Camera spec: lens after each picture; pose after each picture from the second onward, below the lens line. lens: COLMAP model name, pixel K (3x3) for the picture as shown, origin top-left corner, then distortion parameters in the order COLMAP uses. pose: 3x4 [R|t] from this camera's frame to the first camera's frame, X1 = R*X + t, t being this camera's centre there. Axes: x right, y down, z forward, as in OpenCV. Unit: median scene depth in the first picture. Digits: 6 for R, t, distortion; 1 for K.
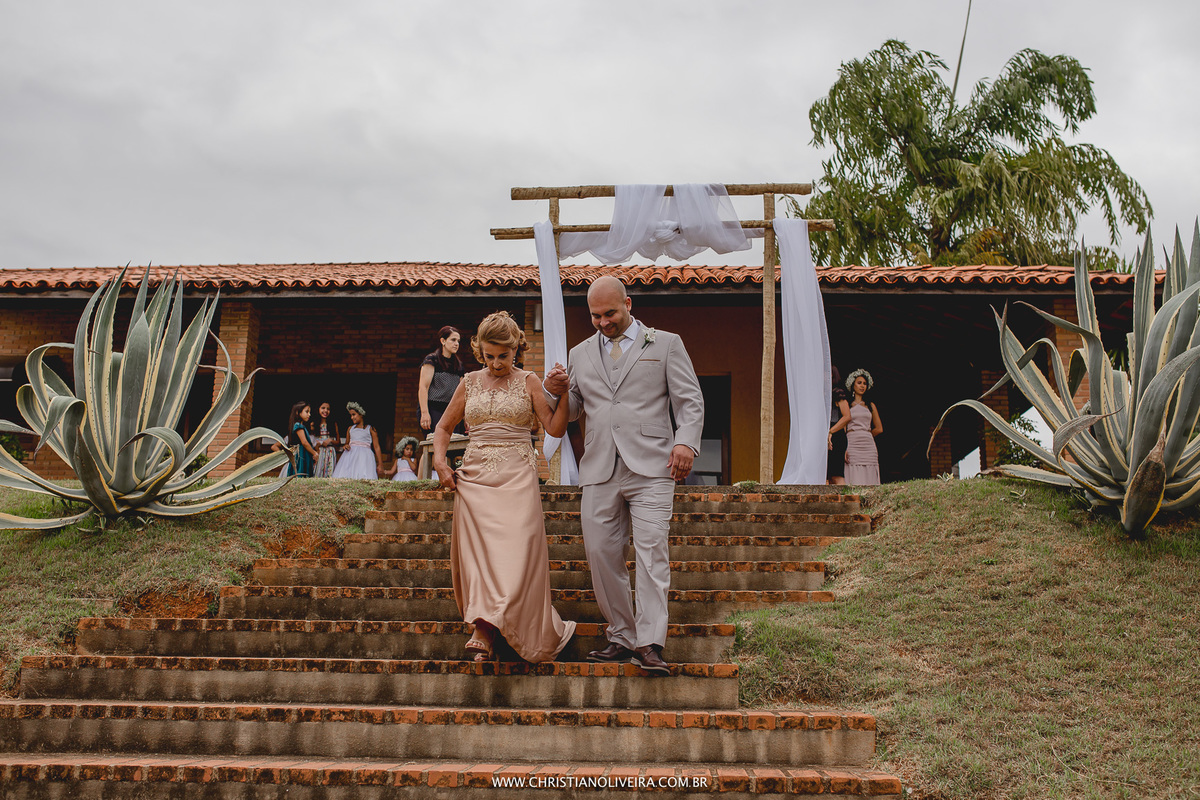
lens RADIAL K [[1210.7, 0, 602.8], [0, 1210.7, 395.6], [0, 0, 1]] dist [-0.022046, 0.014246]
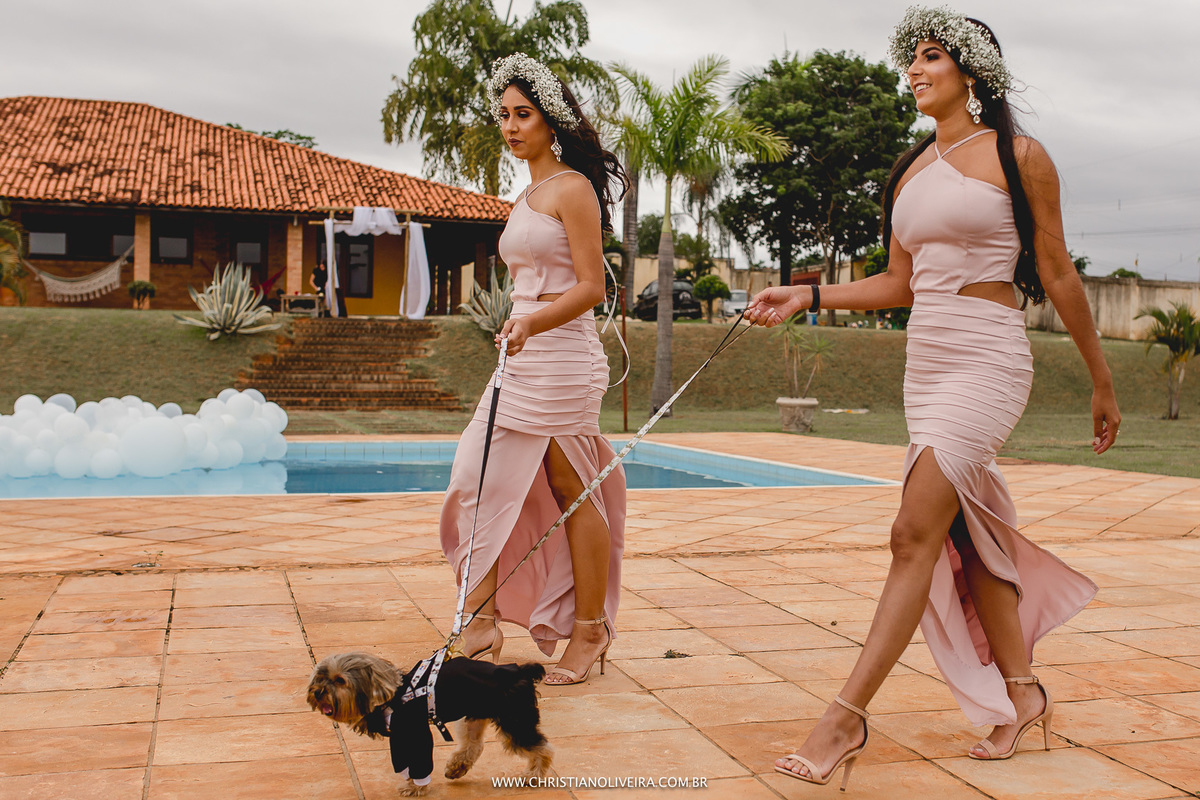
lens RADIAL K [[1210.7, 0, 602.8], [0, 1210.7, 395.6], [0, 0, 1]] dist [-0.022046, 0.014246]
pose [[0.942227, -0.014890, 0.334645, -0.709966], [-0.064550, 0.972217, 0.225005, -0.756652], [-0.328698, -0.233607, 0.915088, -3.404063]]
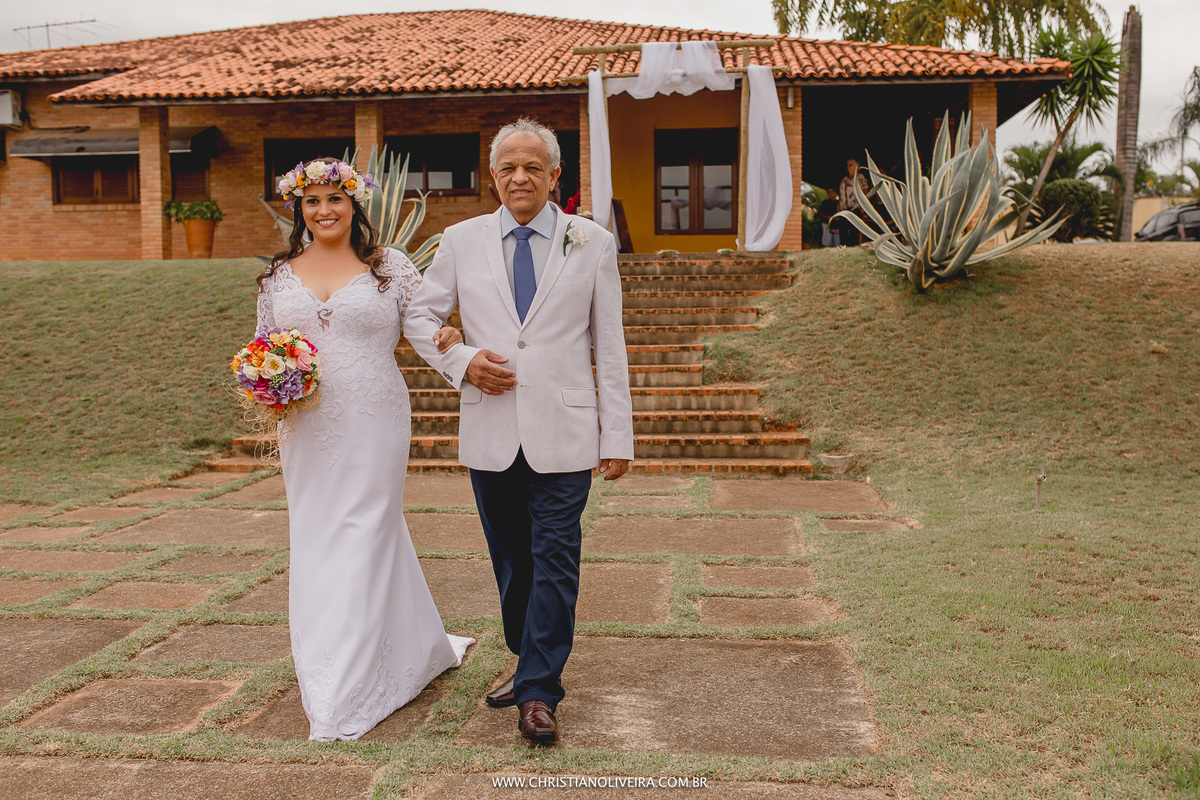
lens RADIAL K [[1148.7, 0, 600.0], [0, 1148.7, 400.0], [0, 0, 1]] dist [-0.046619, 0.019349]
pose [[0.998816, -0.022023, -0.043374, 0.017250], [0.032892, 0.962679, 0.268638, -0.239624], [0.035839, -0.269747, 0.962264, -0.864161]]
